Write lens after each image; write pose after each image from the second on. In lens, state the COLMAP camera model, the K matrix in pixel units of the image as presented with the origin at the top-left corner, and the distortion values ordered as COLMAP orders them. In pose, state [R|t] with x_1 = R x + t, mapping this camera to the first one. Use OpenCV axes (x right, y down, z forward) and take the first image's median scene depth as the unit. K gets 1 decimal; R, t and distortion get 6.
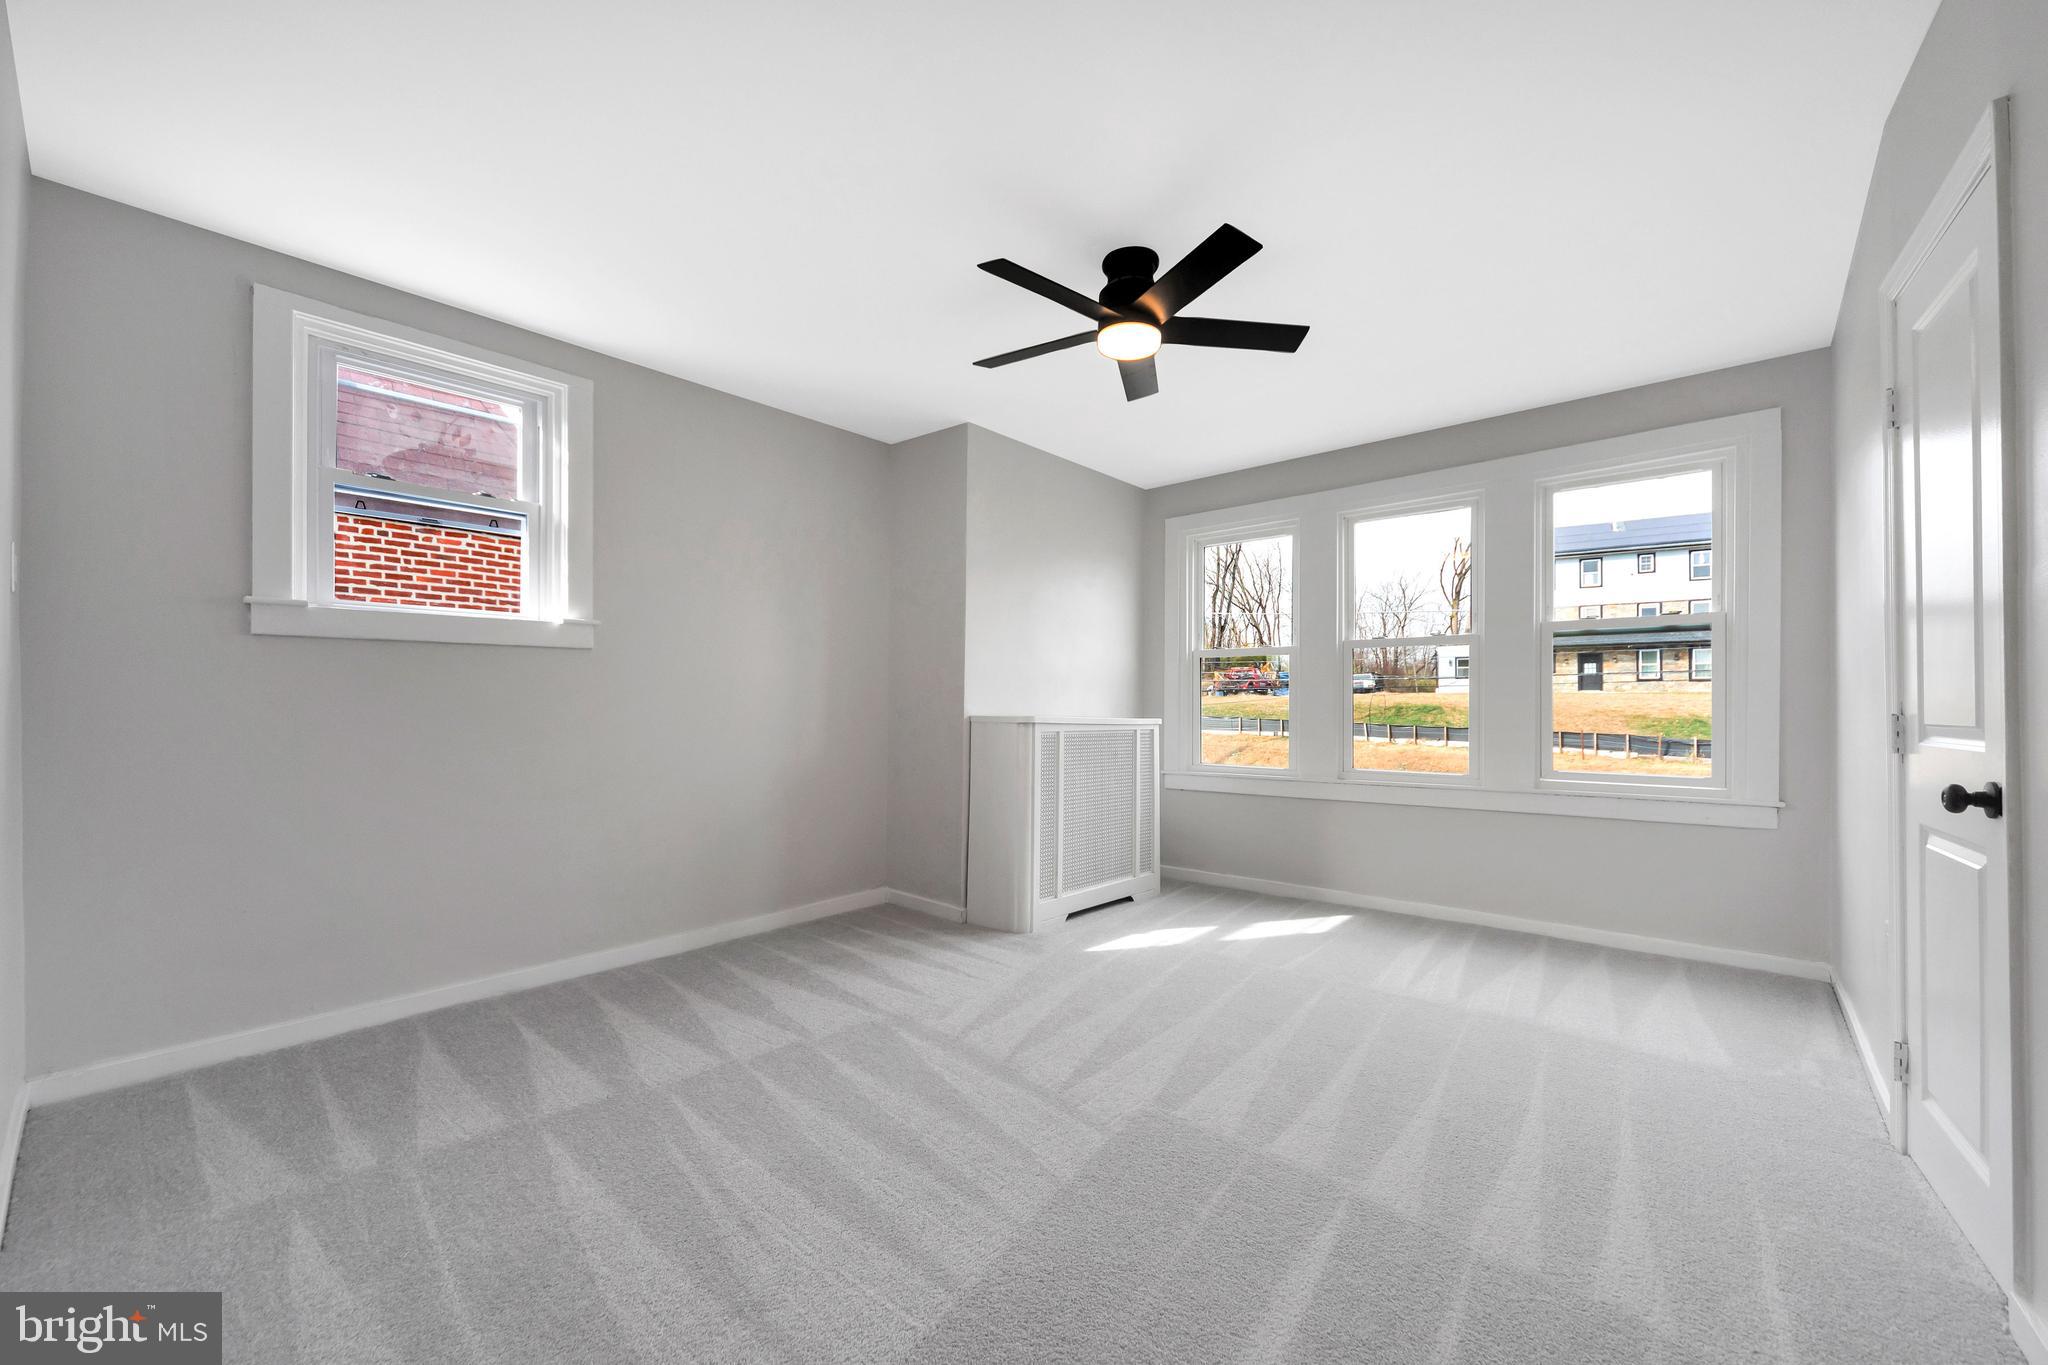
lens RADIAL K [[802.5, 0, 1024.0], [0, 802.5, 682.5], [0, 0, 1]] dist [-0.000052, 0.000082]
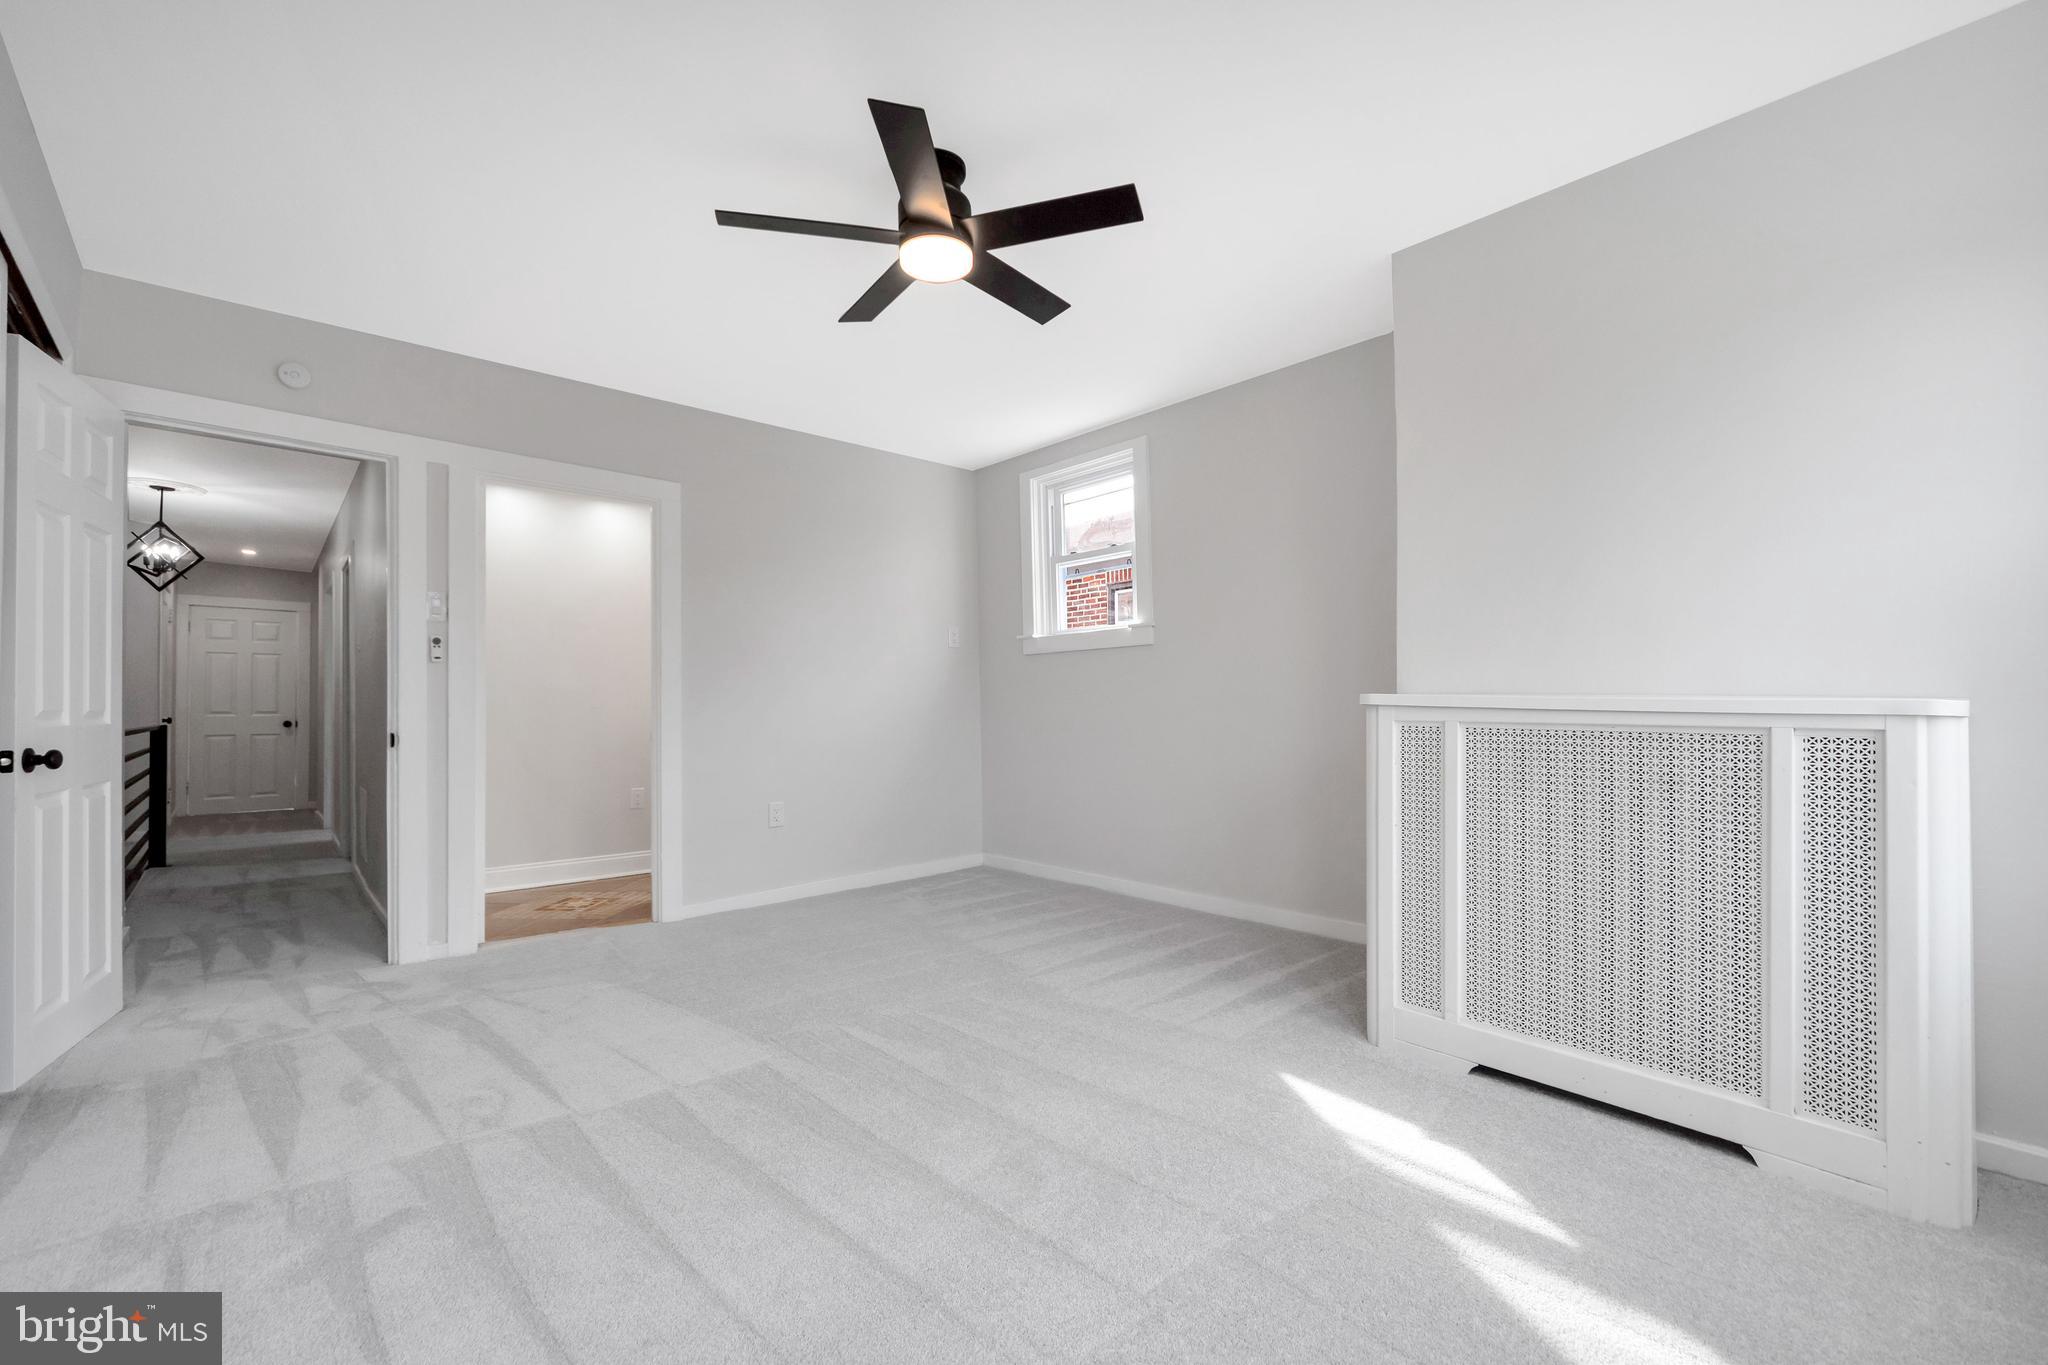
lens RADIAL K [[849.8, 0, 1024.0], [0, 849.8, 682.5], [0, 0, 1]] dist [-0.000664, -0.000019]
pose [[-0.124373, -0.019174, -0.992050, 0.773014], [0.042593, 0.998789, -0.024644, 0.039901], [0.991321, -0.045319, -0.123405, 0.910369]]
